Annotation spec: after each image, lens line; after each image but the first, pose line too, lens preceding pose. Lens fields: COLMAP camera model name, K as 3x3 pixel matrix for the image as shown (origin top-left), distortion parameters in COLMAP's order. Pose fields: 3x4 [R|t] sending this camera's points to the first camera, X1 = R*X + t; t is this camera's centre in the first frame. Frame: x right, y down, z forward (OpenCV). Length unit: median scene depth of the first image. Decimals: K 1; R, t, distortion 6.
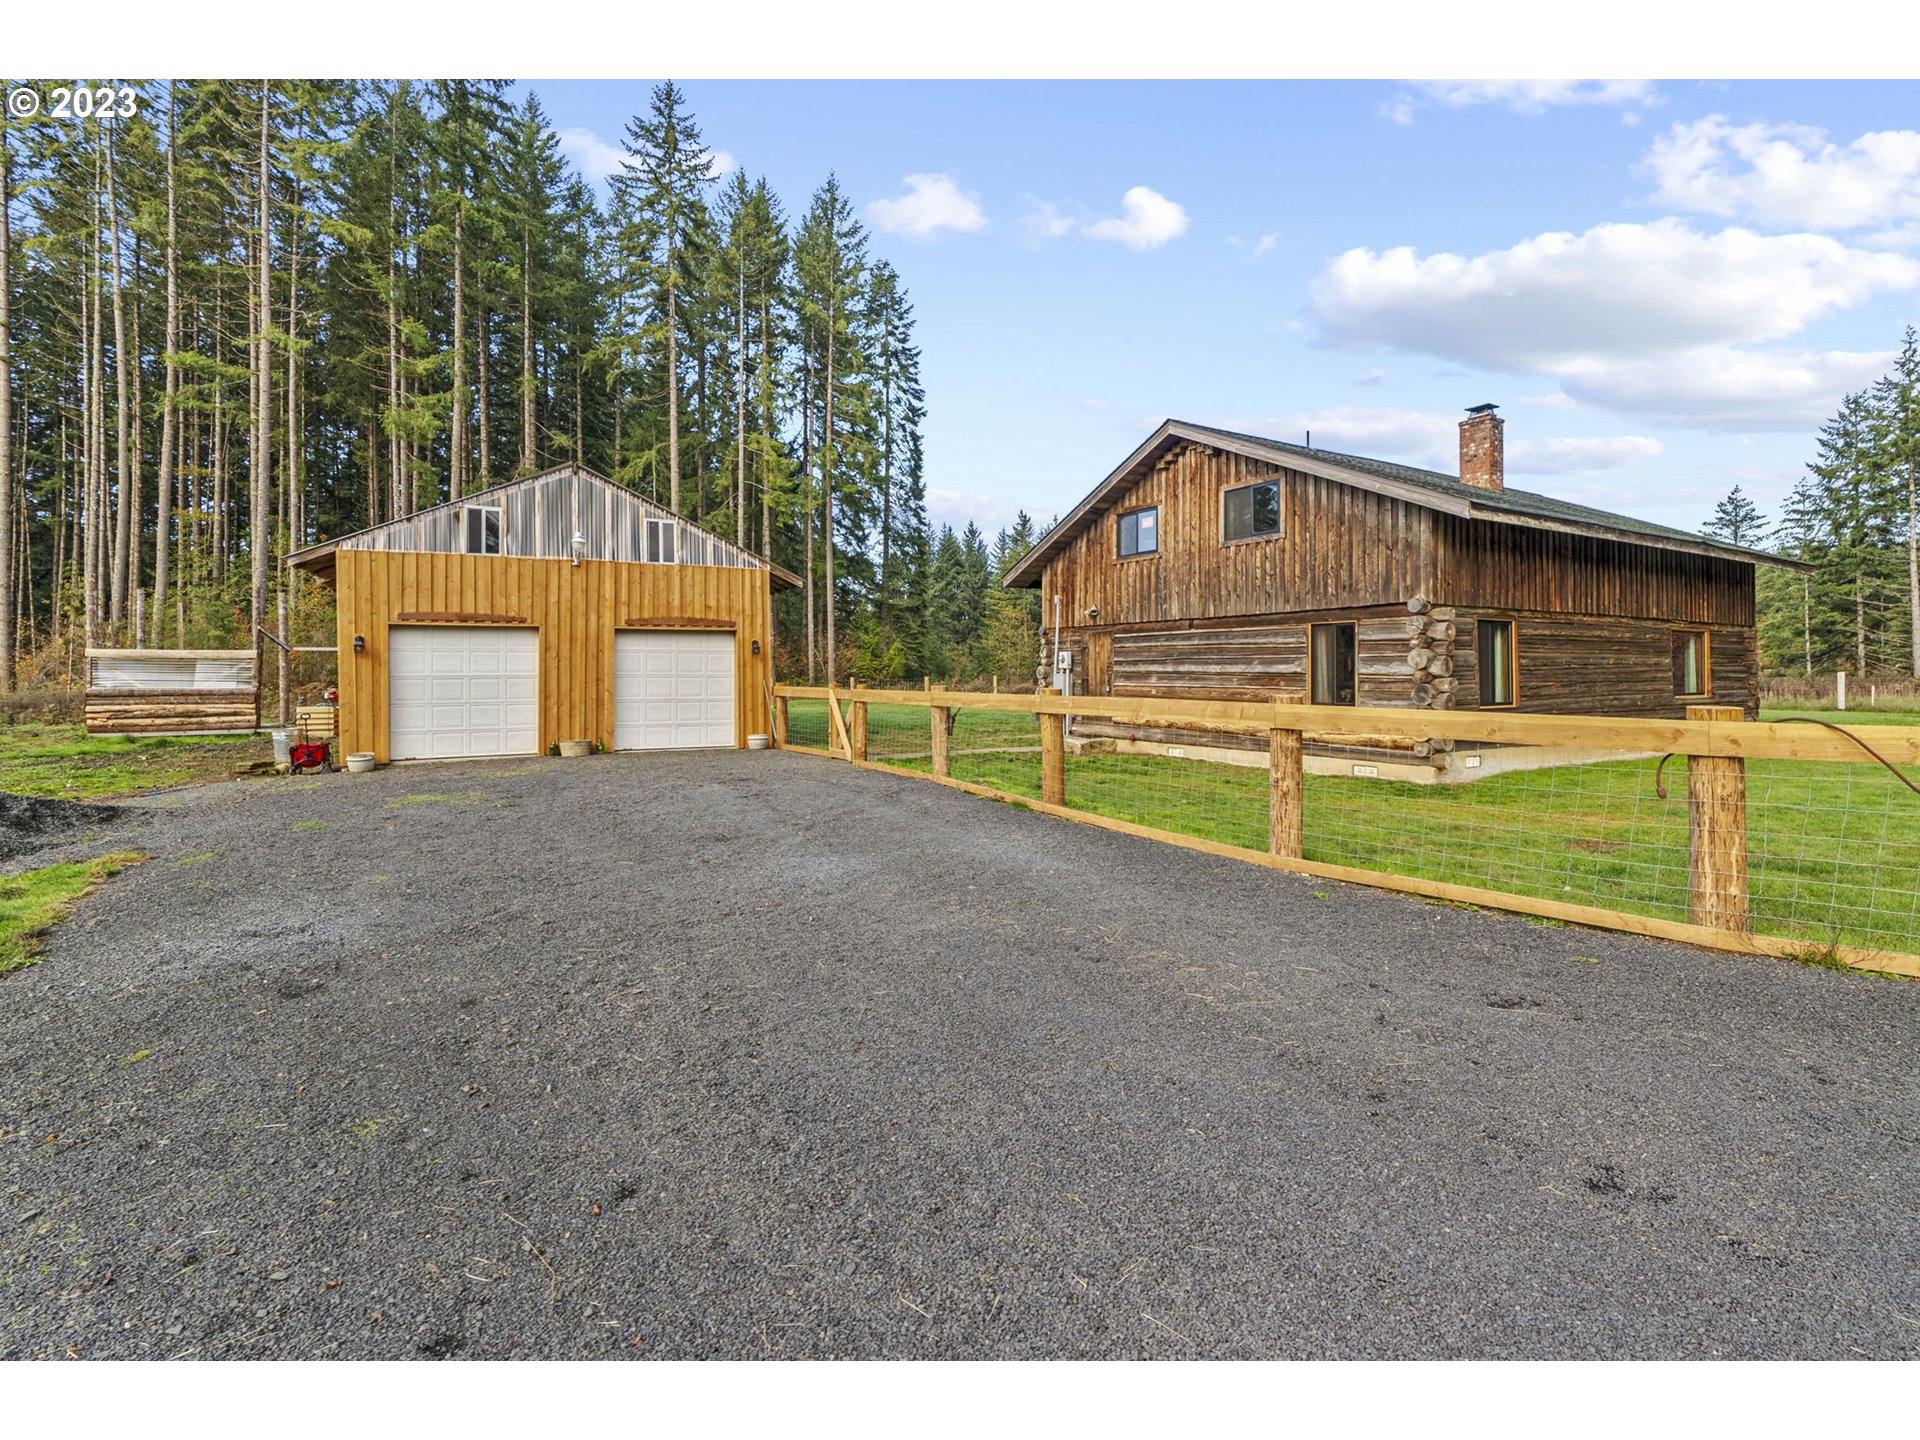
lens RADIAL K [[877.9, 0, 959.1], [0, 877.9, 668.4], [0, 0, 1]] dist [-0.002407, -0.000135]
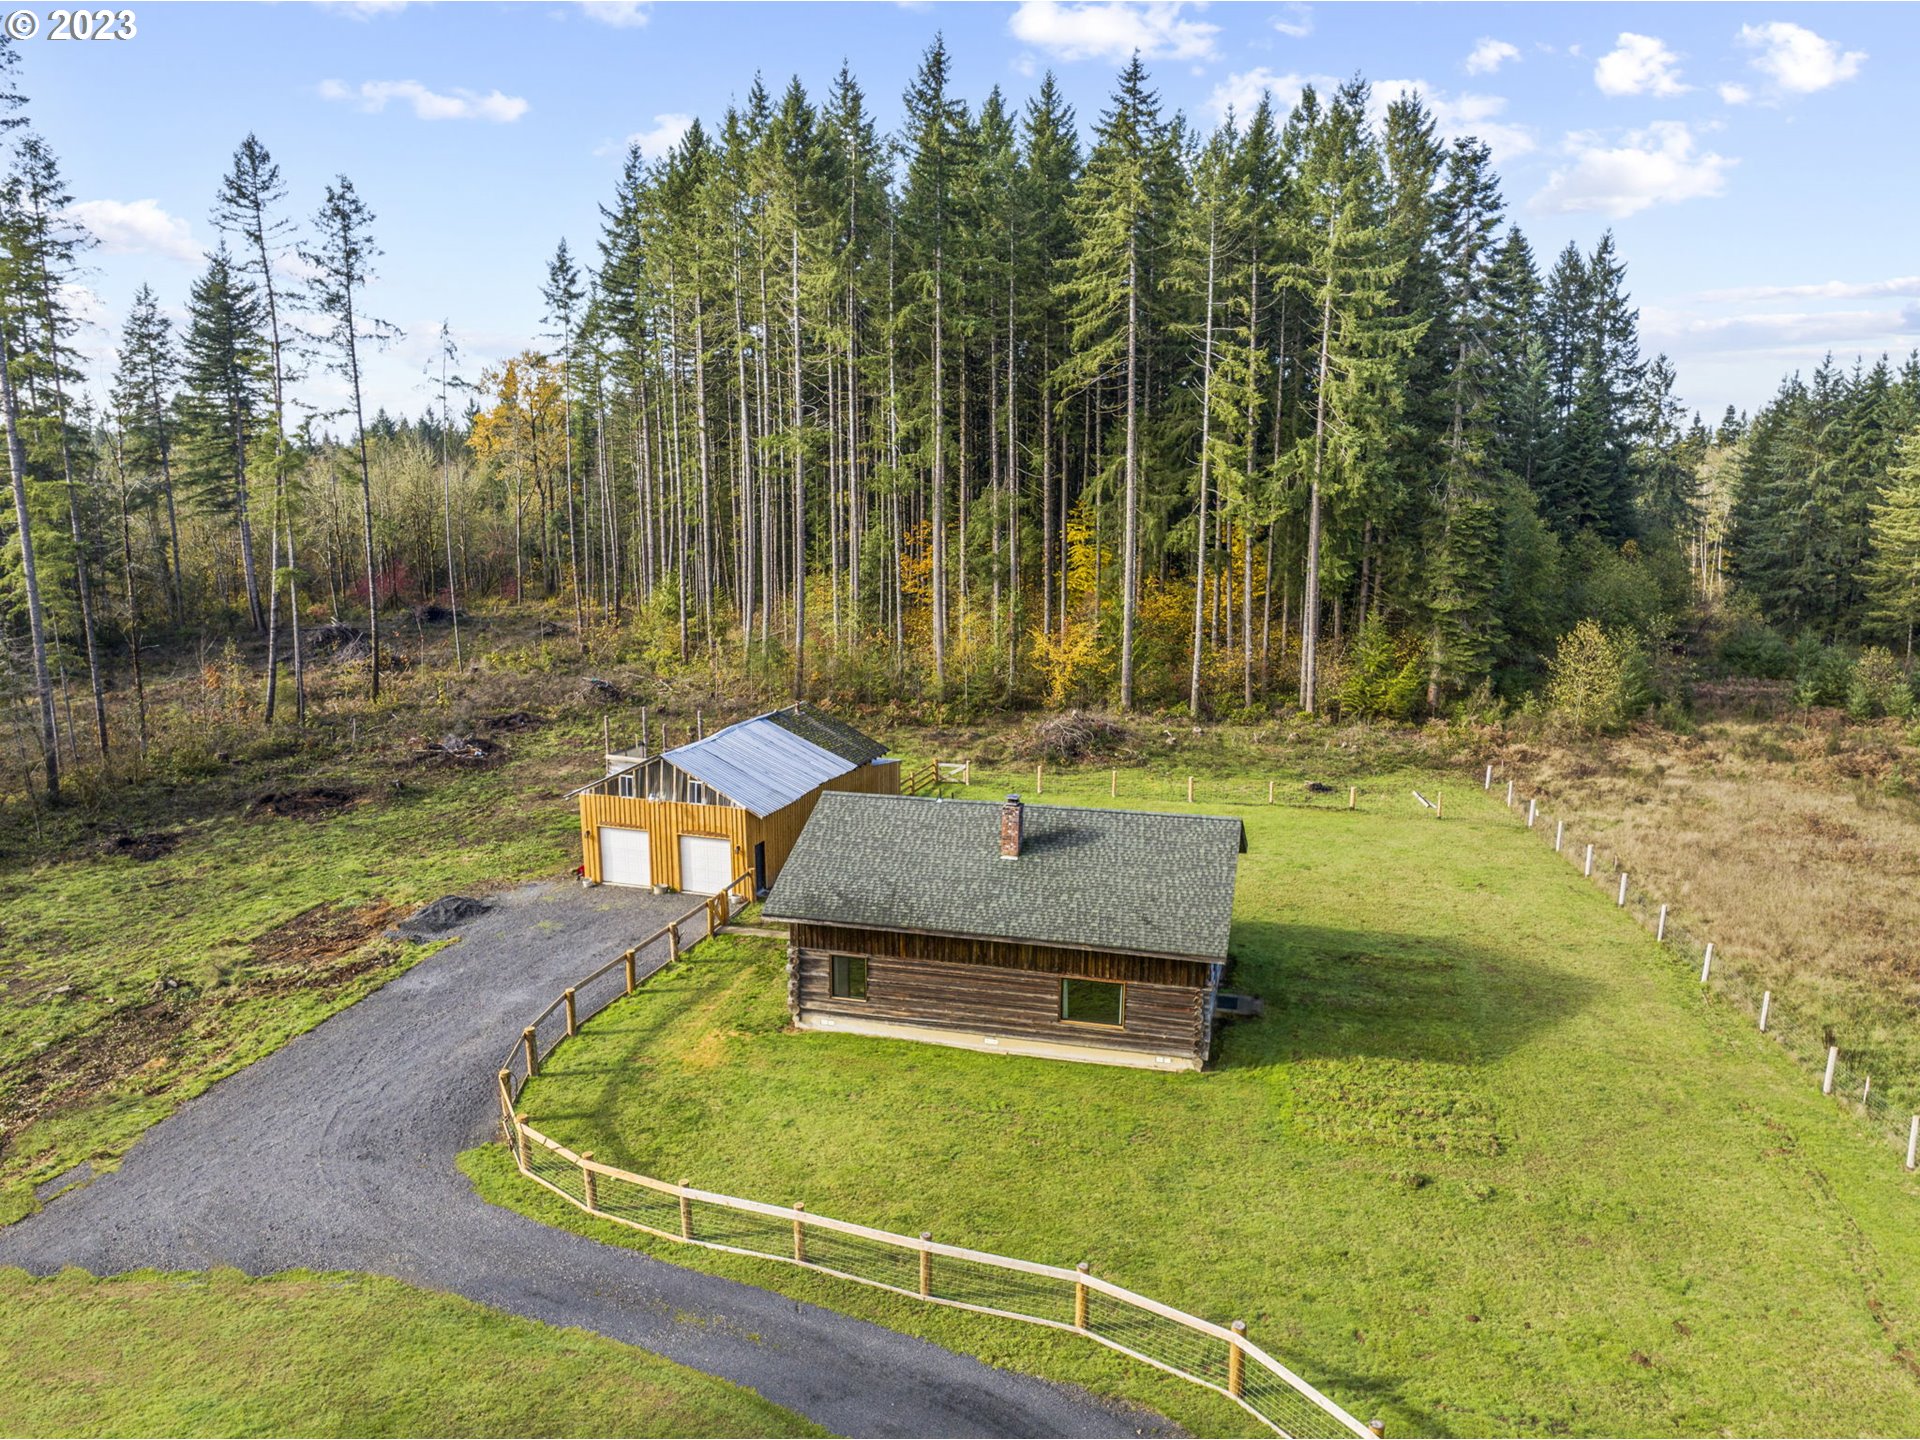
lens RADIAL K [[1360.1, 0, 960.0], [0, 1360.1, 720.0], [0, 0, 1]] dist [-0.033850, 0.007230]
pose [[0.686387, 0.140613, -0.713513, 1.627020], [0.002378, 0.980690, 0.195554, -0.659249], [0.727233, -0.135922, 0.672798, -0.437185]]
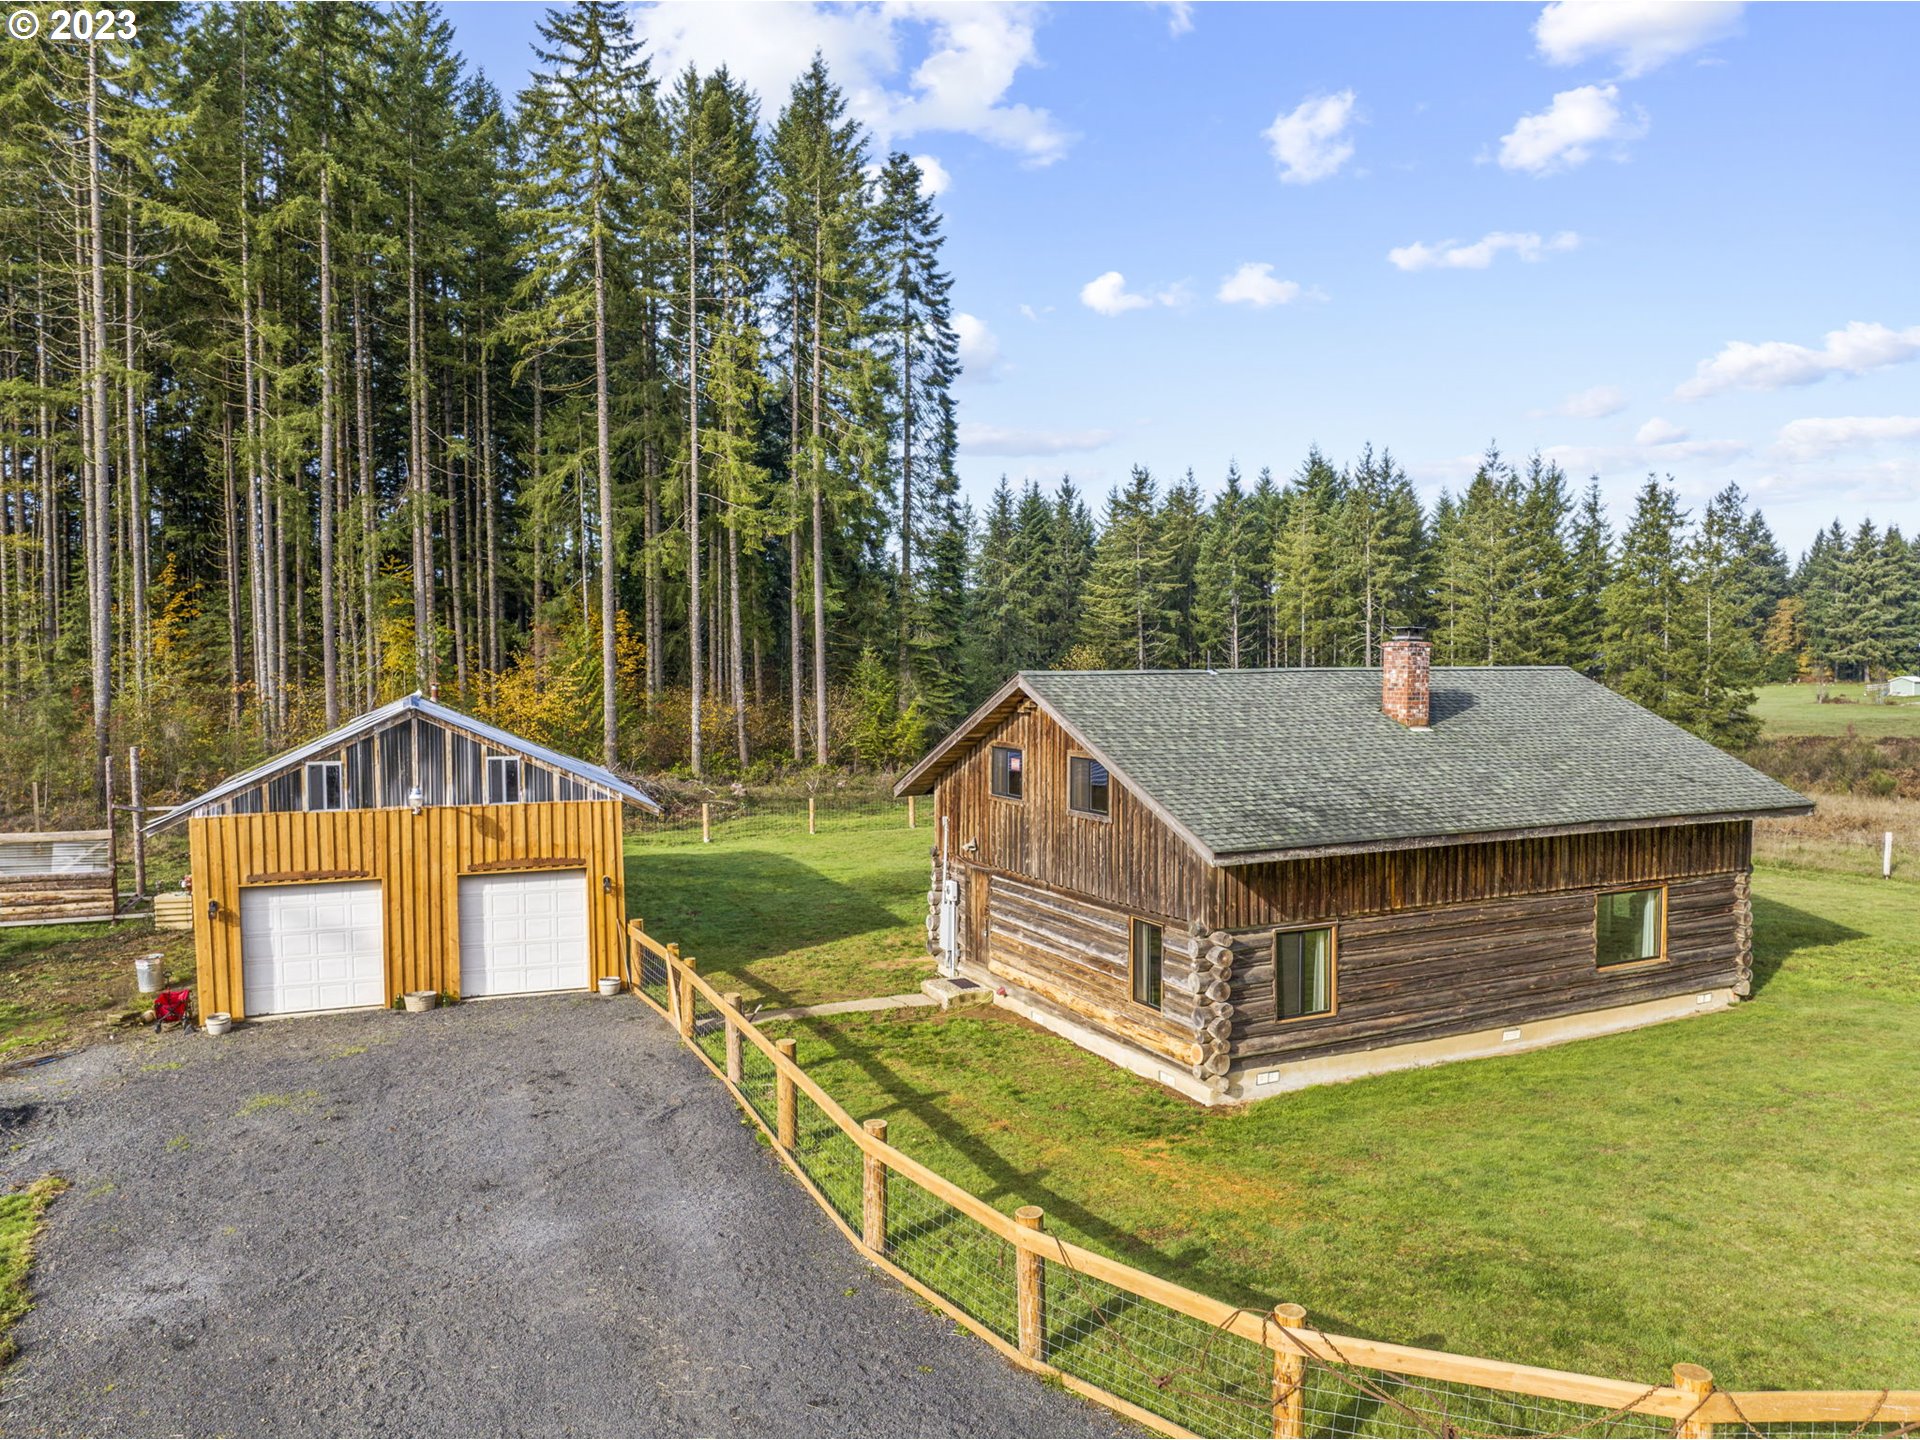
lens RADIAL K [[1360.1, 0, 960.0], [0, 1360.1, 720.0], [0, 0, 1]] dist [-0.033850, 0.007230]
pose [[0.994976, 0.003939, -0.100032, 0.218928], [0.001498, 0.998528, 0.054224, -0.211718], [0.100099, -0.054101, 0.993506, -0.297526]]
